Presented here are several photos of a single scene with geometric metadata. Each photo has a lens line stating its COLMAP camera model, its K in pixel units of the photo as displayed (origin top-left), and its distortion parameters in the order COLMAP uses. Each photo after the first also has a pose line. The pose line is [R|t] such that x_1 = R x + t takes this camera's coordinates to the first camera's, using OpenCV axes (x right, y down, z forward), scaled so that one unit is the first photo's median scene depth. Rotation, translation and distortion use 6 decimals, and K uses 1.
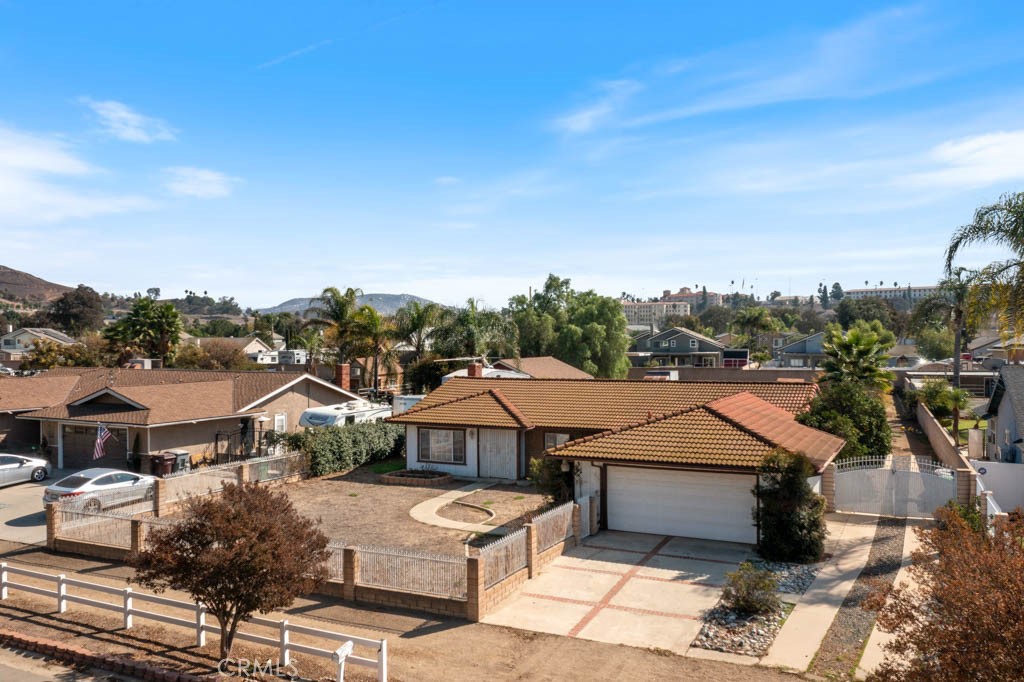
lens RADIAL K [[820.2, 0, 513.8], [0, 820.2, 341.4], [0, 0, 1]] dist [-0.010855, 0.021432]
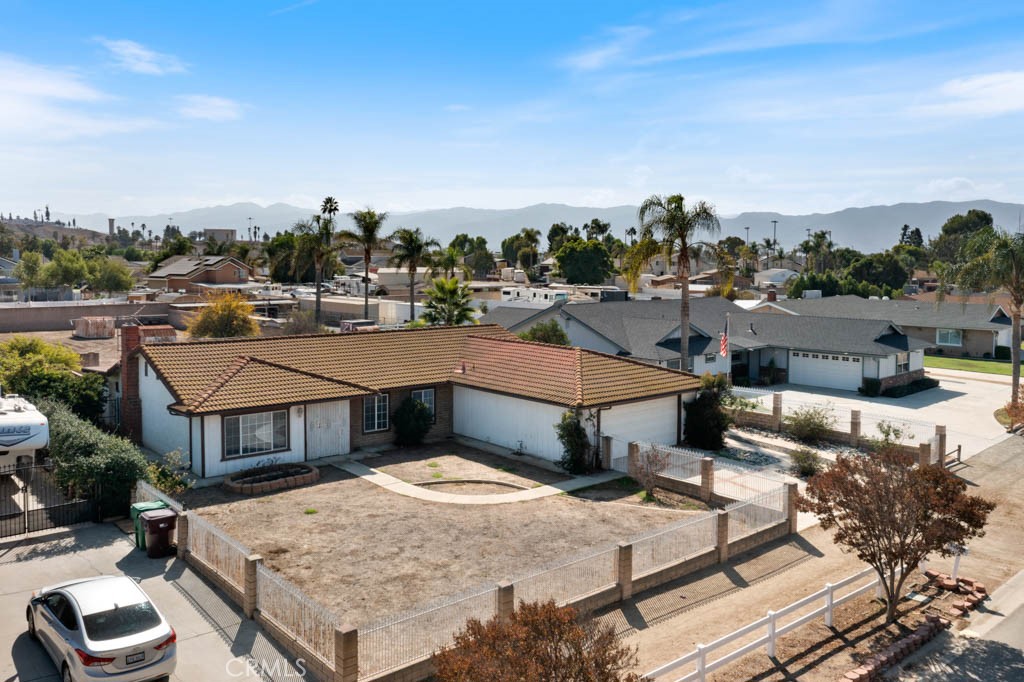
lens RADIAL K [[820.2, 0, 508.8], [0, 820.2, 341.5], [0, 0, 1]] dist [-0.010855, 0.021432]
pose [[0.388608, -0.079042, 0.918007, -0.333765], [-0.009742, 0.995906, 0.089873, -0.014865], [-0.921352, -0.043869, 0.386247, 0.230095]]
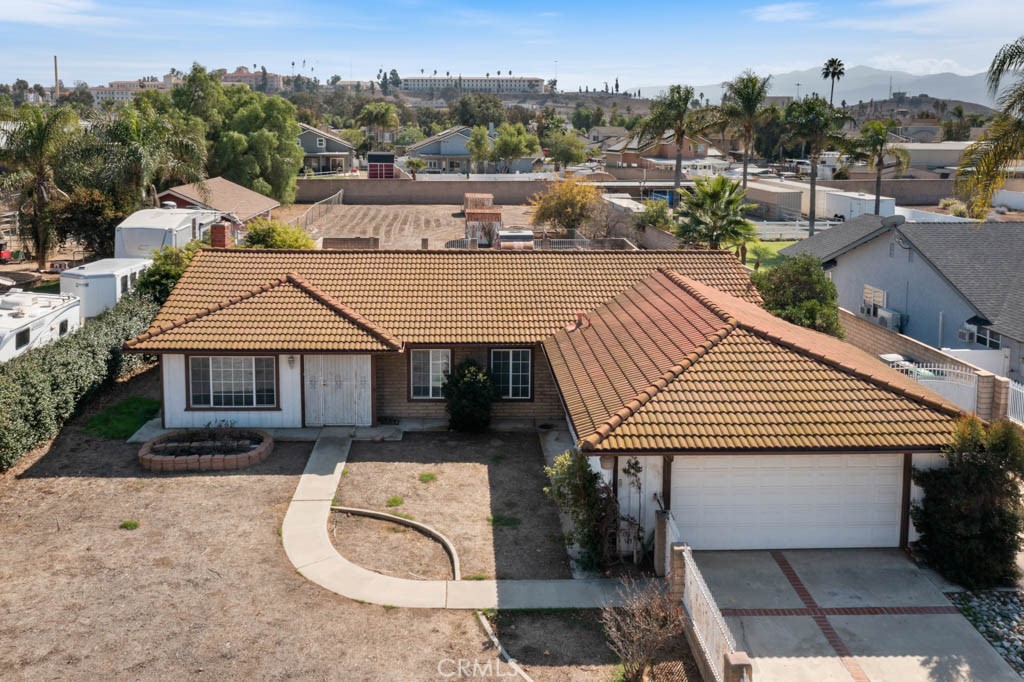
lens RADIAL K [[820.2, 0, 491.7], [0, 820.2, 304.7], [0, 0, 1]] dist [-0.010855, 0.021432]
pose [[0.876918, -0.085788, 0.472921, -0.095494], [-0.017783, 0.977477, 0.210290, -0.027413], [-0.480310, -0.192817, 0.855642, 0.193569]]
